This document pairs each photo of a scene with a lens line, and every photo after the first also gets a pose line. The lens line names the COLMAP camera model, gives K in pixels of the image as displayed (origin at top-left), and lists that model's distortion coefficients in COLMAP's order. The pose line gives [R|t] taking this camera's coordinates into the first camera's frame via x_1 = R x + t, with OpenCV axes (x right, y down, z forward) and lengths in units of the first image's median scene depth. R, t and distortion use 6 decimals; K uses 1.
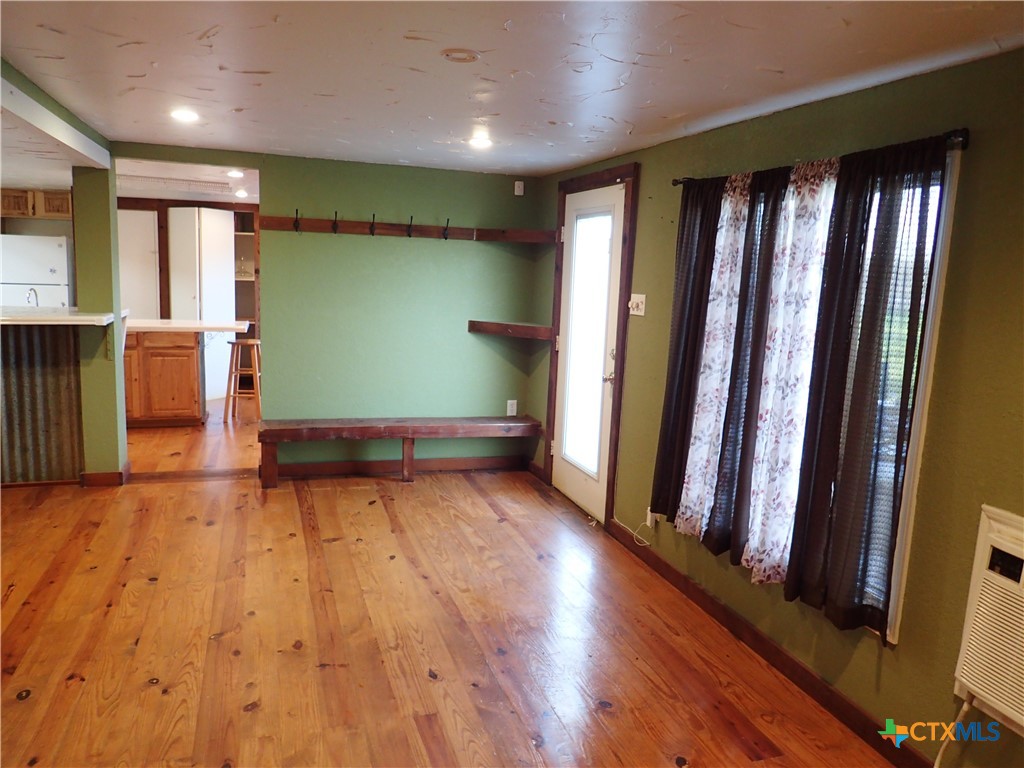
lens RADIAL K [[760.9, 0, 508.3], [0, 760.9, 371.8], [0, 0, 1]] dist [0.009879, -0.006840]
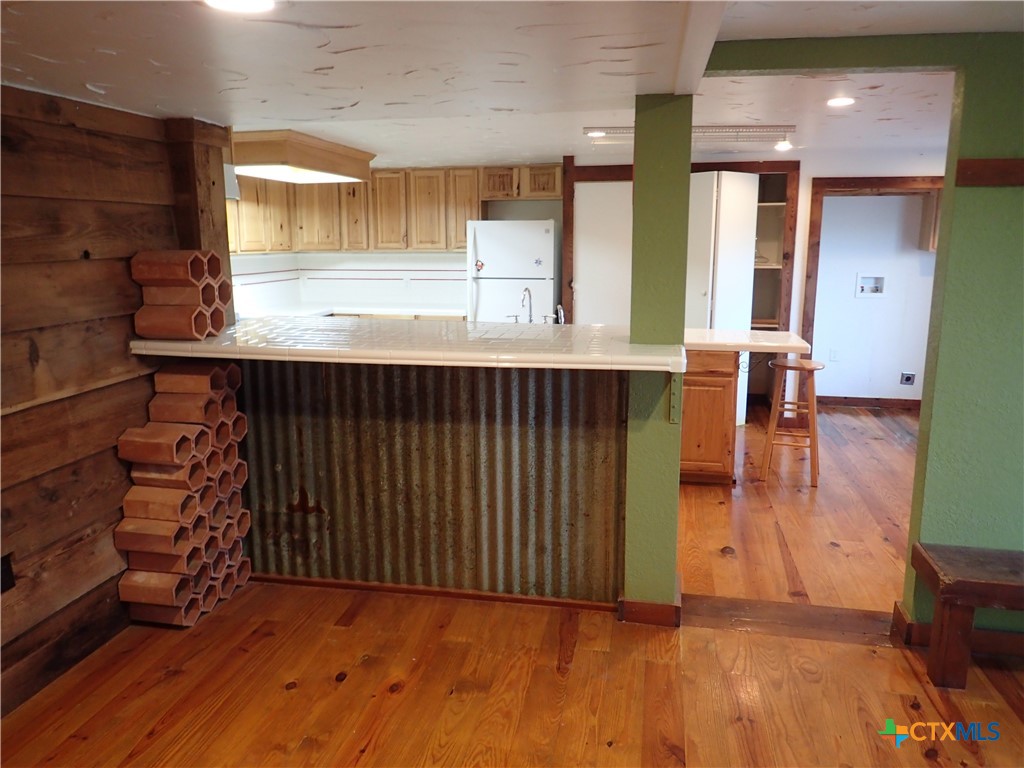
lens RADIAL K [[760.9, 0, 513.4], [0, 760.9, 372.8], [0, 0, 1]] dist [0.009879, -0.006840]
pose [[0.874343, 0.049917, -0.482735, -0.343252], [-0.032950, 0.998507, 0.043570, -0.075629], [0.484189, -0.022189, 0.874682, 0.416317]]
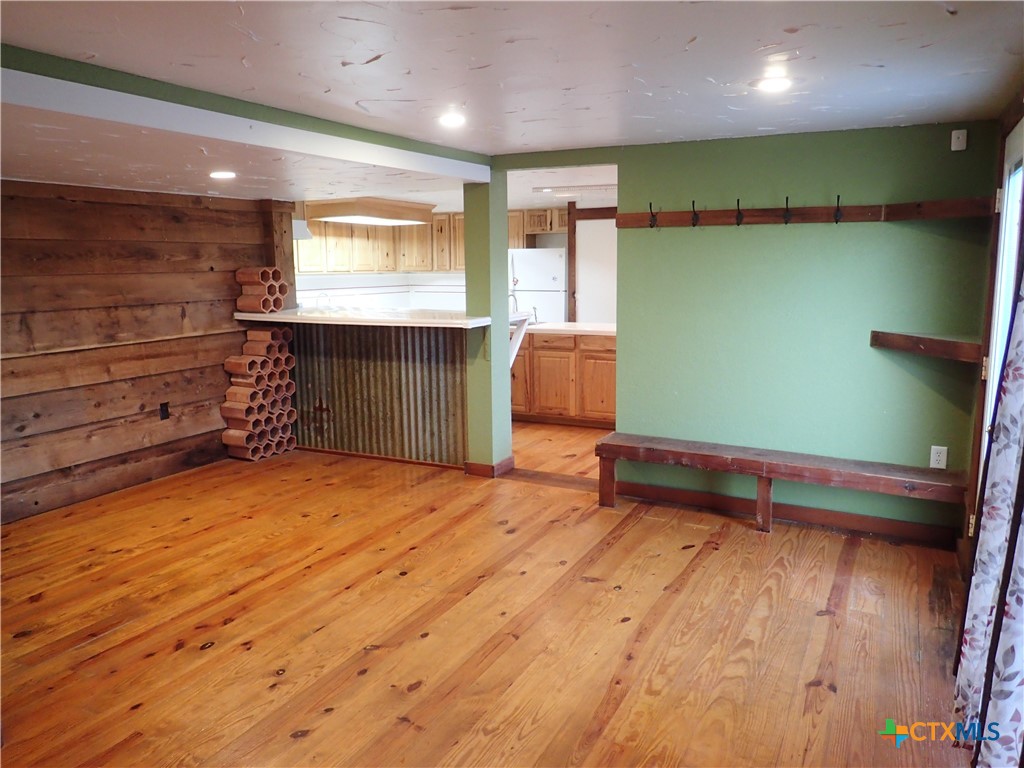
lens RADIAL K [[760.9, 0, 510.5], [0, 760.9, 369.5], [0, 0, 1]] dist [0.009879, -0.006840]
pose [[0.702580, 0.057988, -0.709239, 0.259644], [-0.063029, 0.997828, 0.019146, -0.025171], [0.708808, 0.031251, 0.704709, 0.264326]]
